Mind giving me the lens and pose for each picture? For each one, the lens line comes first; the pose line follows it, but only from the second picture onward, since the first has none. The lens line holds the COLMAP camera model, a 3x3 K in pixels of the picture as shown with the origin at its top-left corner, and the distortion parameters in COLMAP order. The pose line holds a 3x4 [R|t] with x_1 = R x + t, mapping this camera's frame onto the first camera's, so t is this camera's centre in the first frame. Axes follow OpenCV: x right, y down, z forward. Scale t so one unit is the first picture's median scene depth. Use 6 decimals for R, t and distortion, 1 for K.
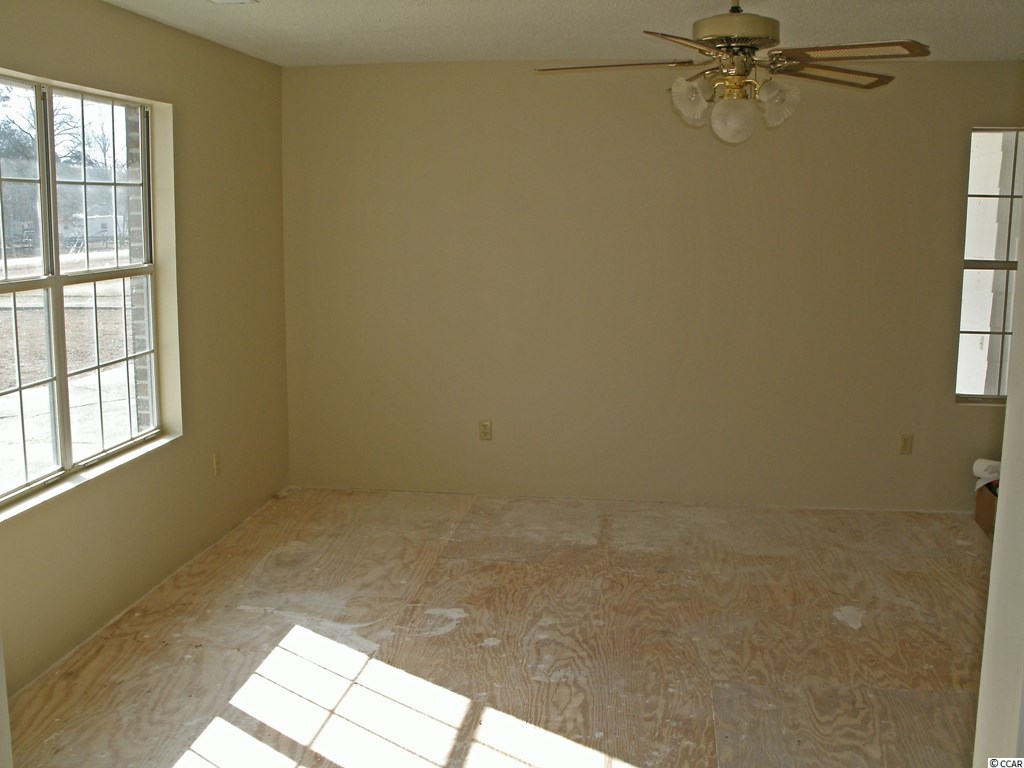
lens RADIAL K [[1063.2, 0, 512.0], [0, 1063.2, 384.0], [0, 0, 1]] dist [-0.260844, 0.407623]
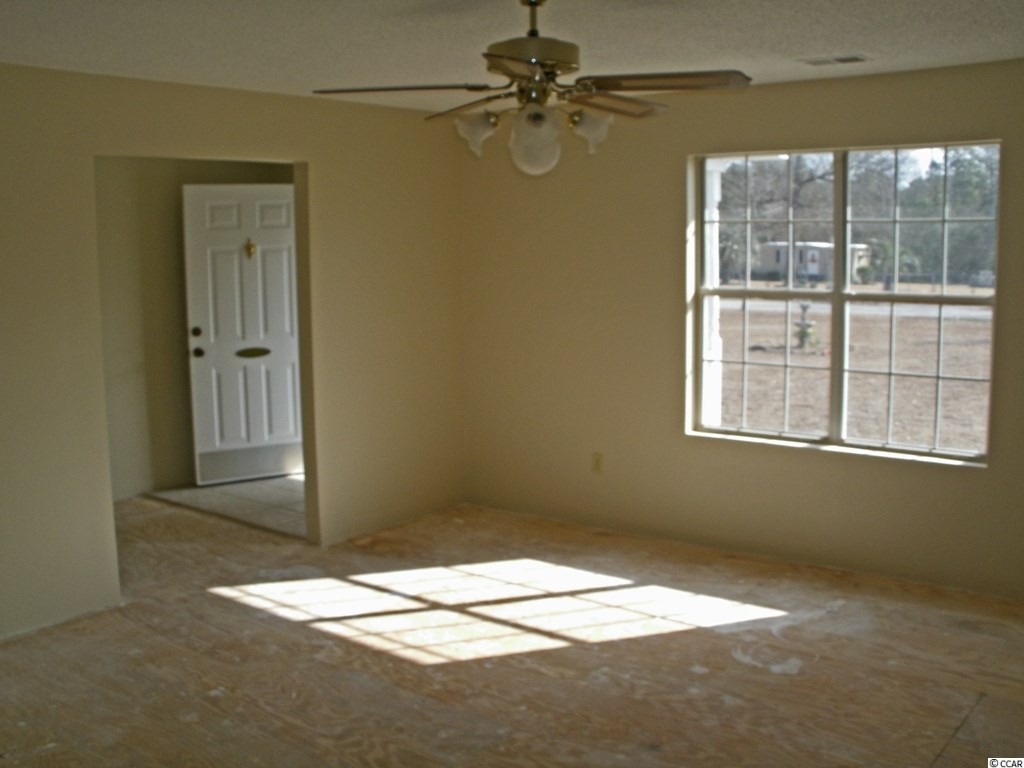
lens RADIAL K [[1063.2, 0, 512.0], [0, 1063.2, 384.0], [0, 0, 1]] dist [-0.260844, 0.407623]
pose [[-0.508228, 0.111905, -0.853921, 0.897400], [-0.130019, 0.970188, 0.204524, -0.204855], [0.851351, 0.214971, -0.478527, 1.259206]]
